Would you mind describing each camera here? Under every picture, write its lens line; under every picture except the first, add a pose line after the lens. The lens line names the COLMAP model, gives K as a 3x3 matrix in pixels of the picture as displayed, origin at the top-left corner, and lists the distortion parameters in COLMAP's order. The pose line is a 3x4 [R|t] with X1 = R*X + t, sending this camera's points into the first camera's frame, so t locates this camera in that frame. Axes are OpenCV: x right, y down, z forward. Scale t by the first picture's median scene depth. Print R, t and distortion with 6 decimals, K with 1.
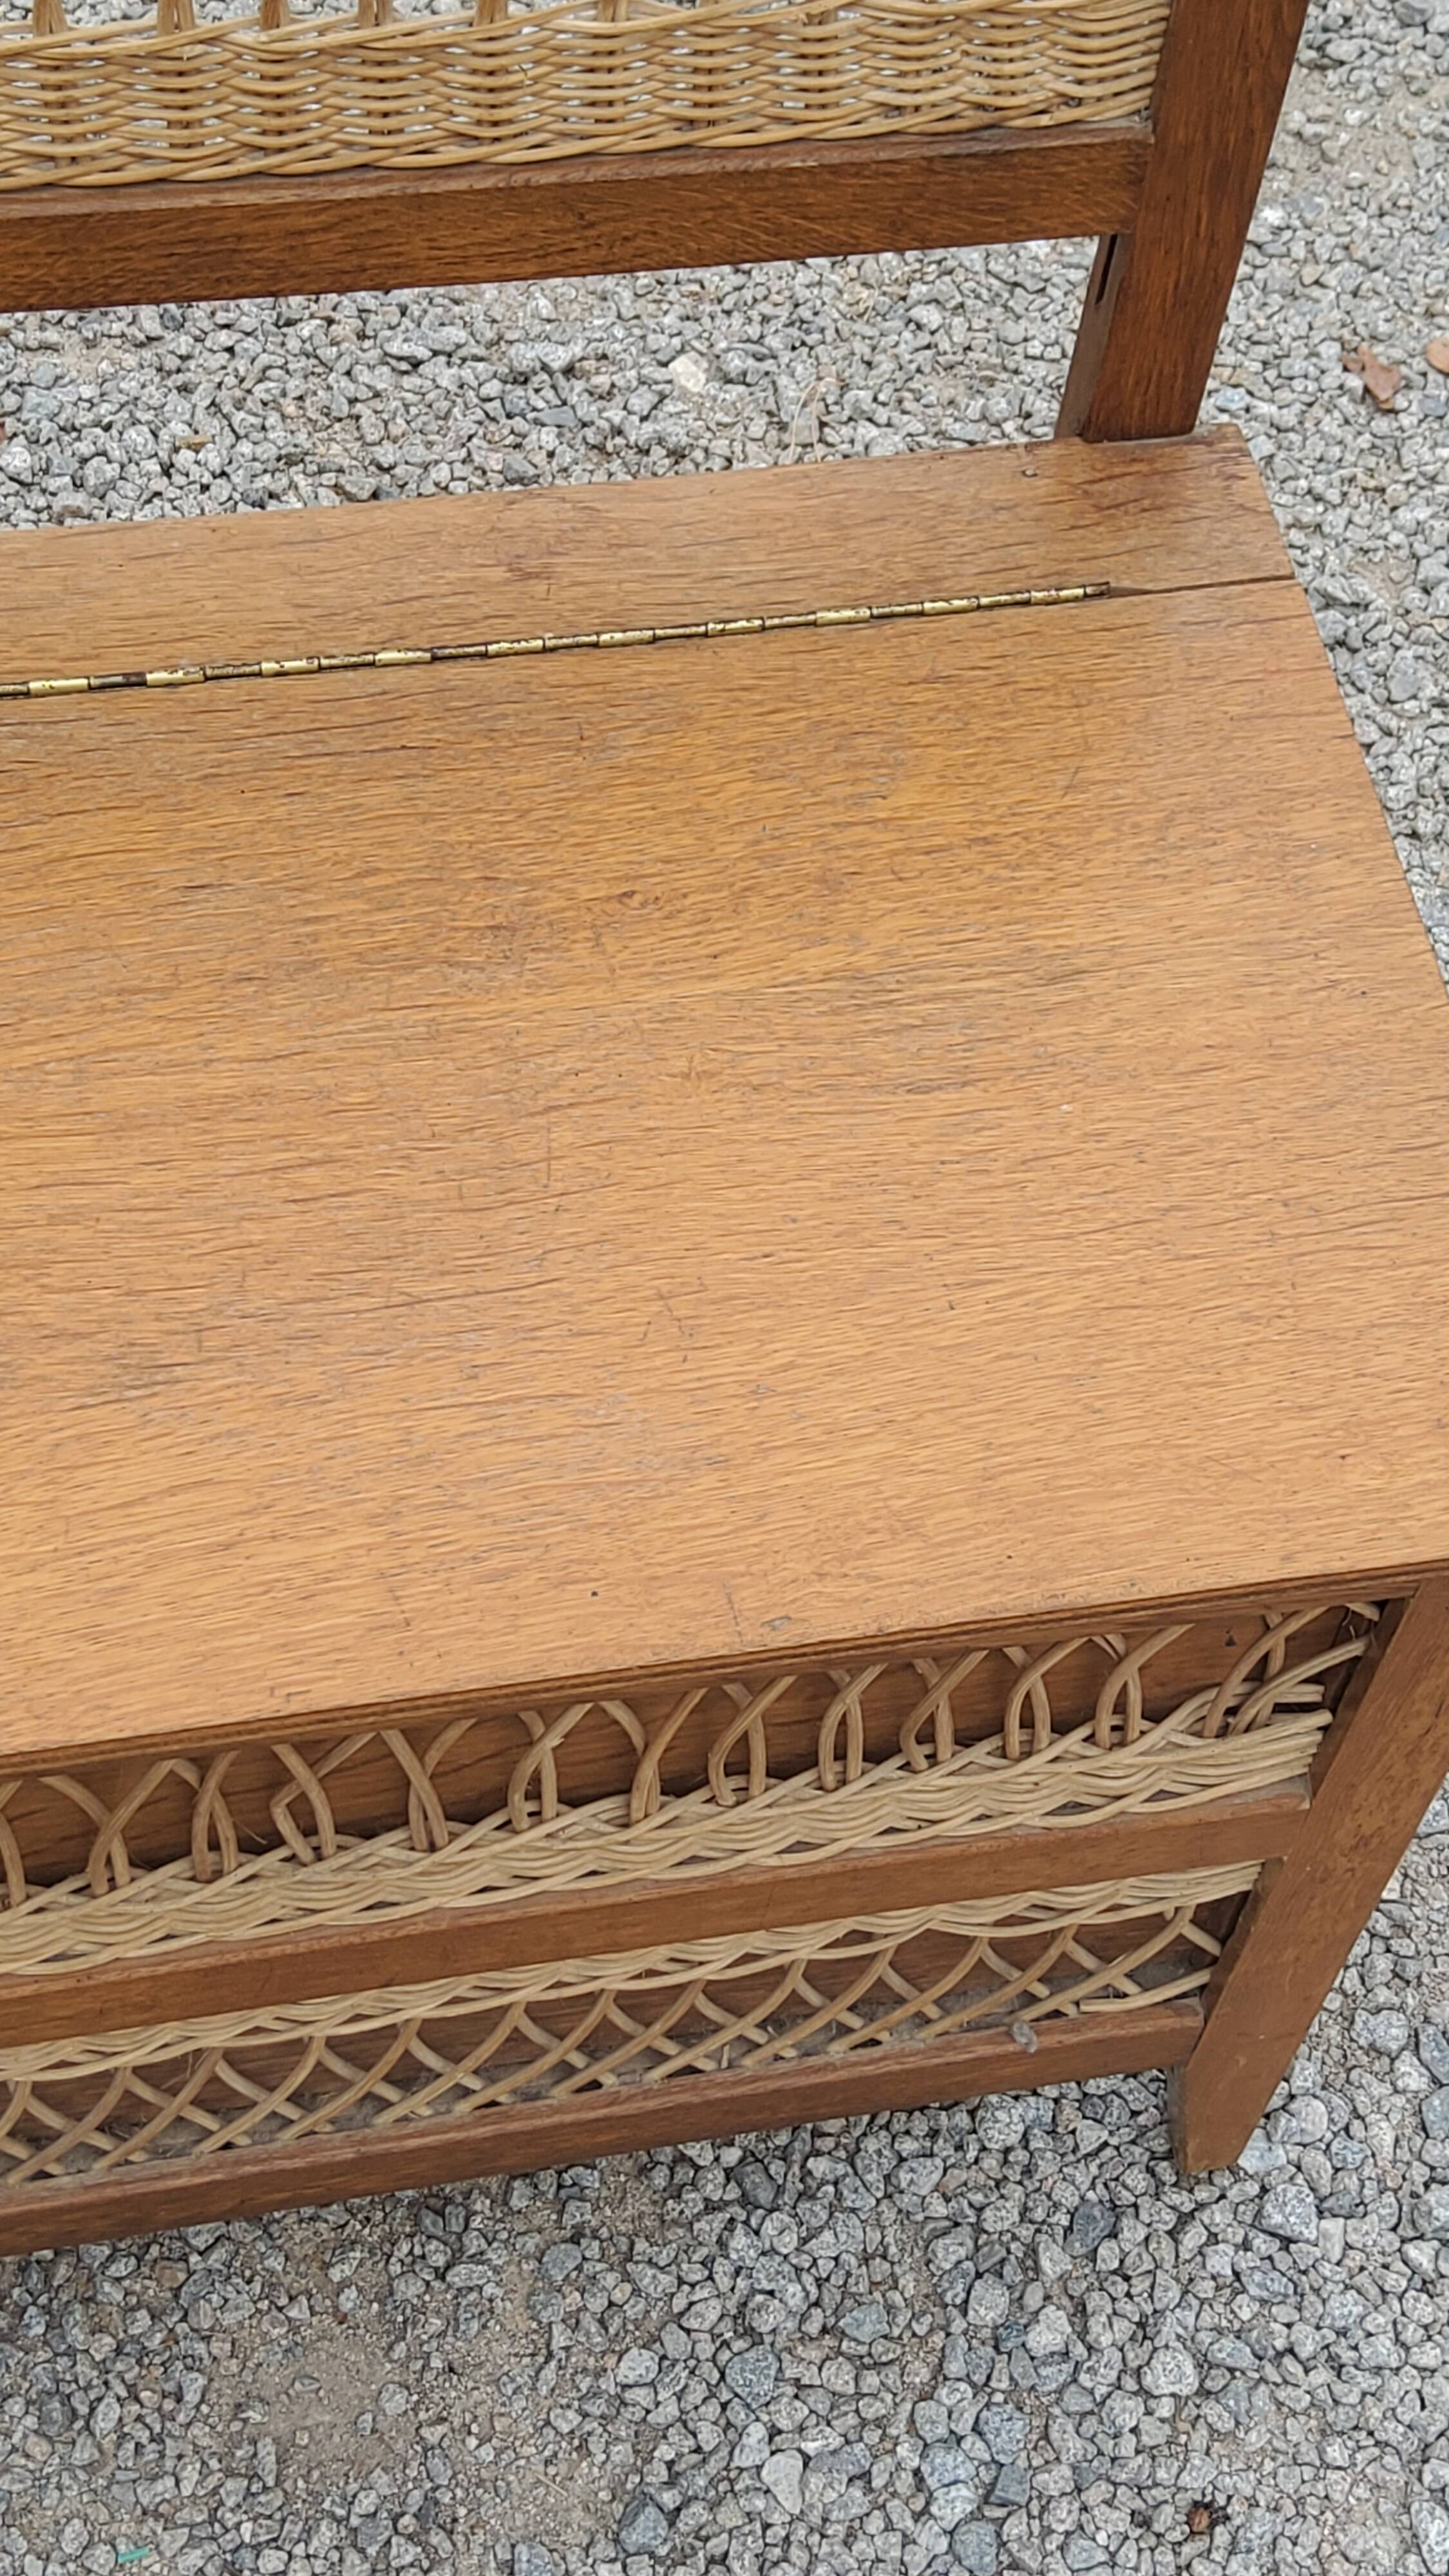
lens RADIAL K [[3866.0, 0, 741.3], [0, 3866.0, 1280.2], [0, 0, 1]] dist [0.117167, 0.000000]
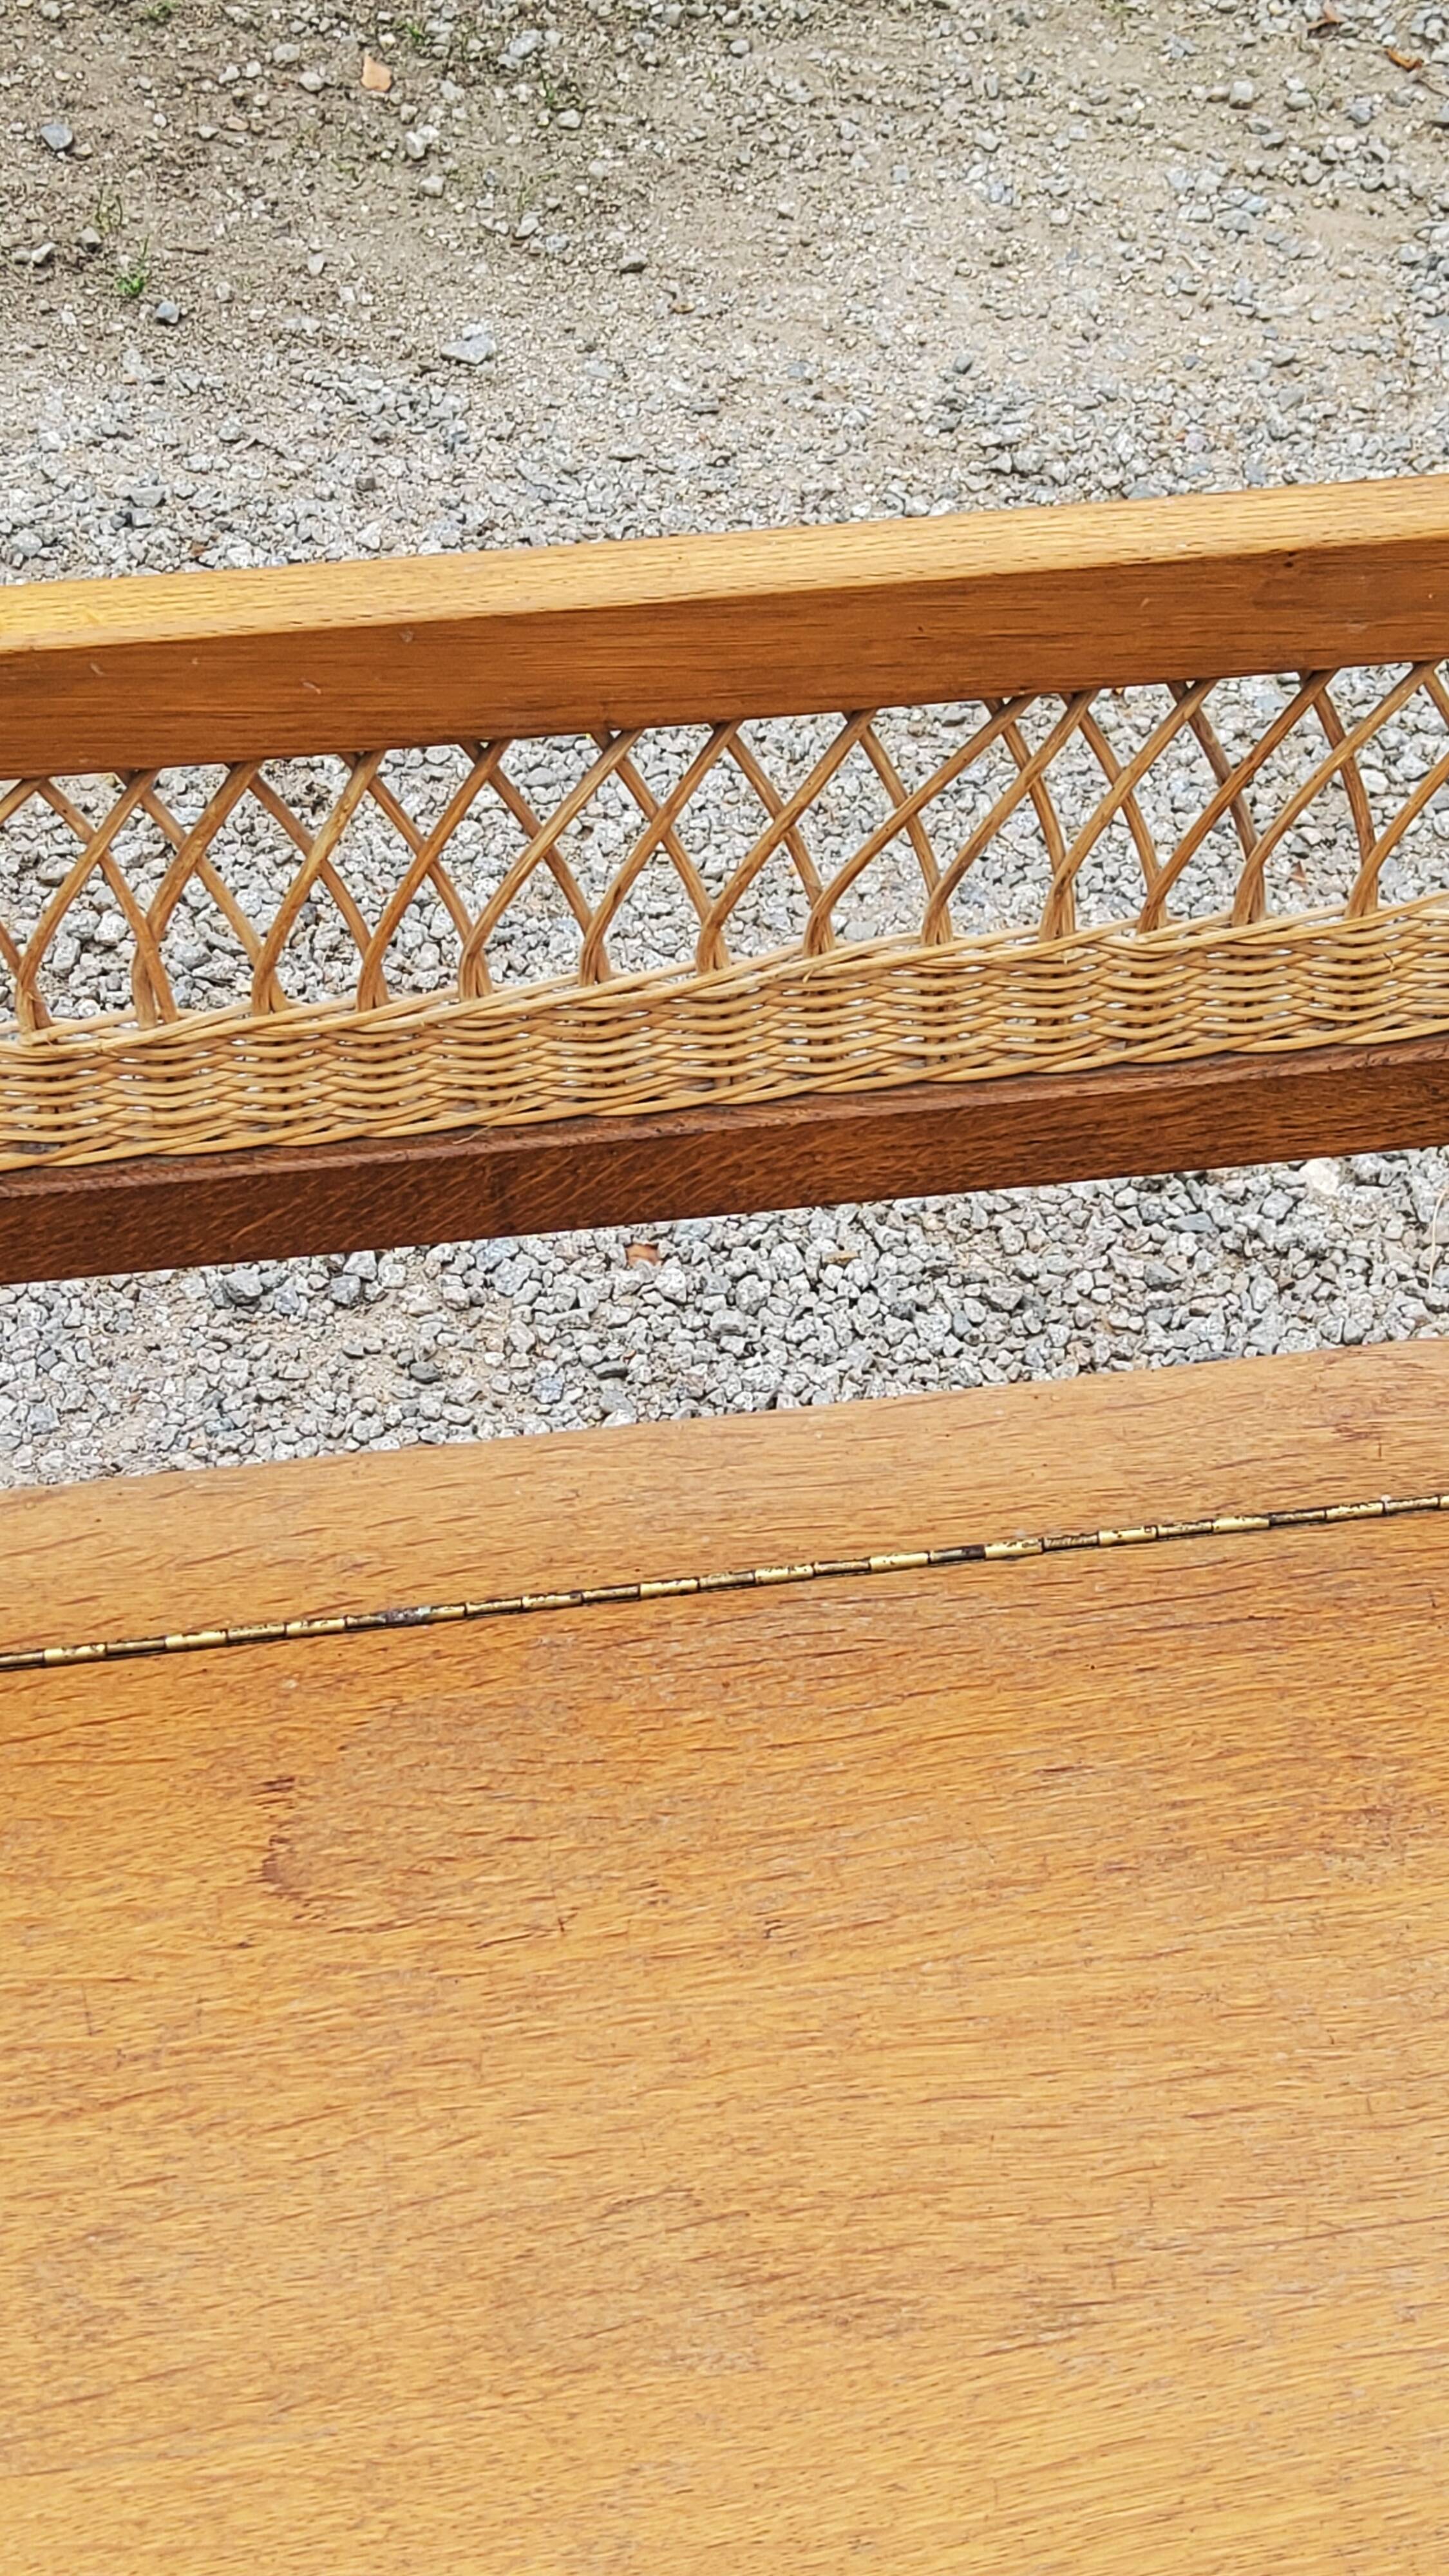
lens RADIAL K [[3866.0, 0, 754.6], [0, 3866.0, 1283.2], [0, 0, 1]] dist [0.117167, 0.000000]
pose [[0.995862, -0.019266, -0.088818, -0.119366], [0.002895, 0.983501, -0.180877, -0.043389], [0.090837, 0.179872, 0.979487, 0.022327]]
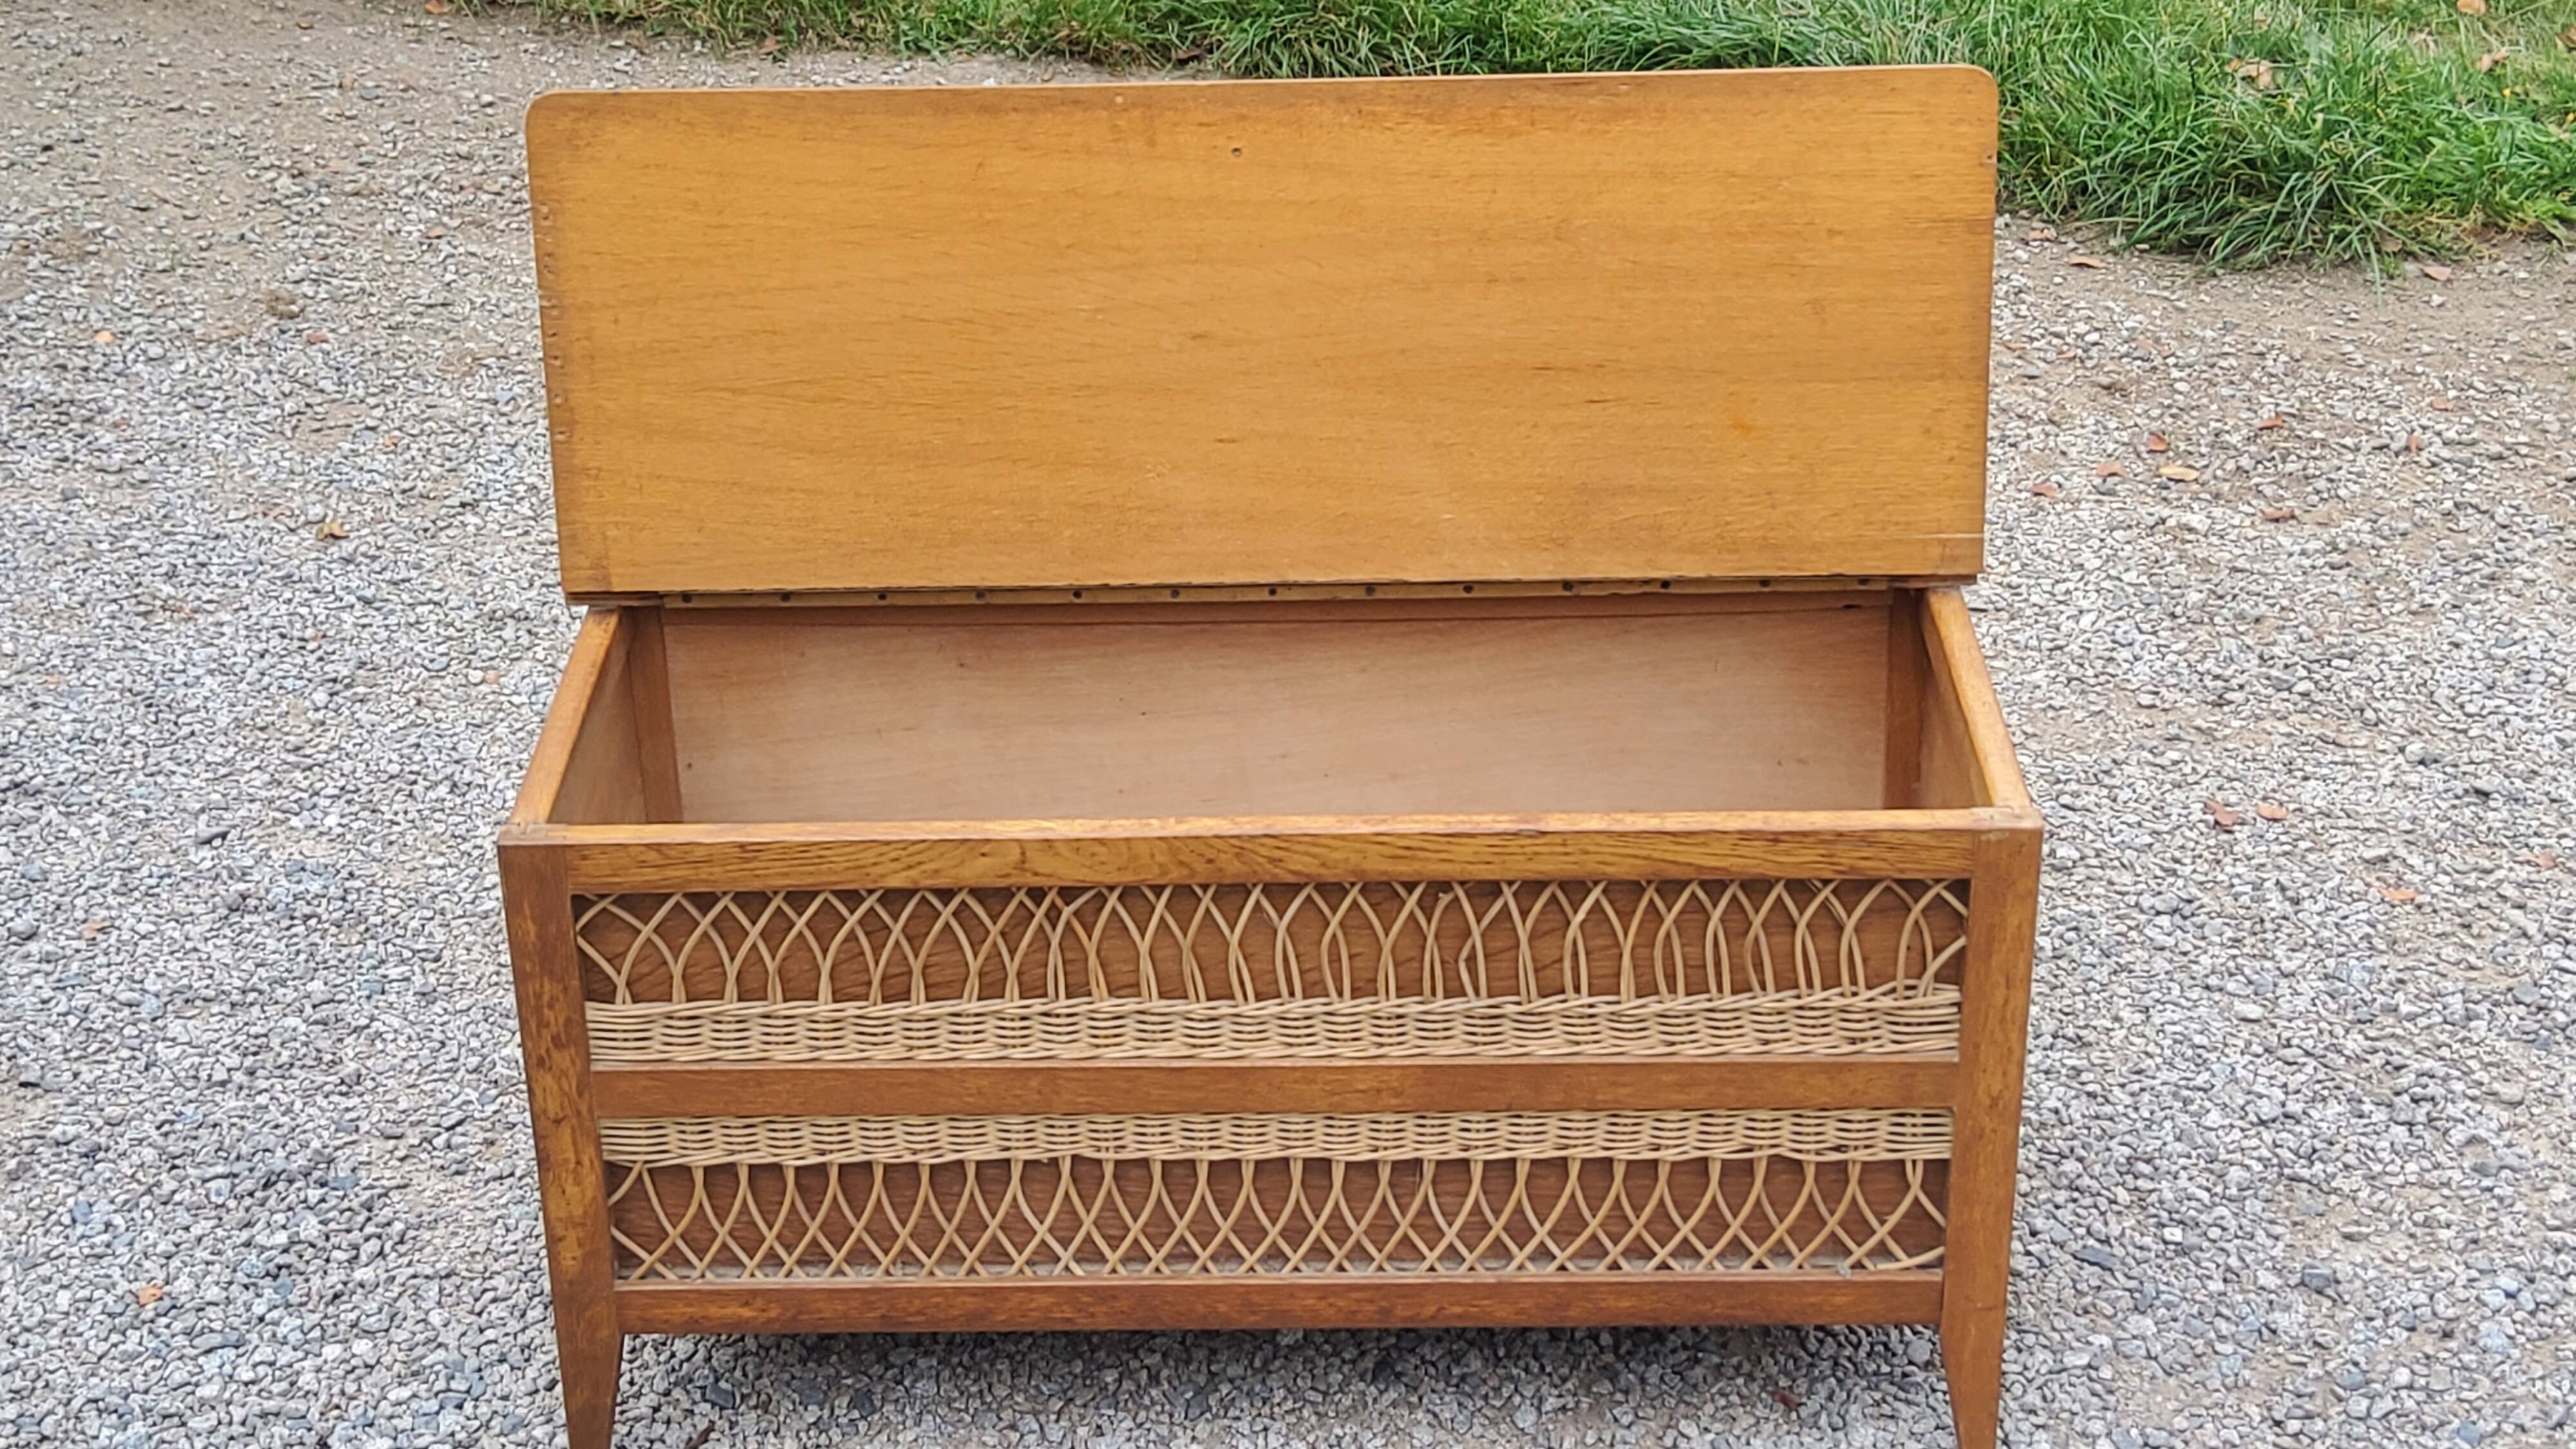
lens RADIAL K [[3866.0, 0, 1272.6], [0, 3866.0, 701.9], [0, 0, 1]] dist [0.117167, 0.000000]
pose [[0.971423, -0.000315, -0.237355, 0.282350], [-0.116692, 0.870166, -0.478742, 1.001870], [0.206689, 0.492758, 0.845263, -0.918566]]
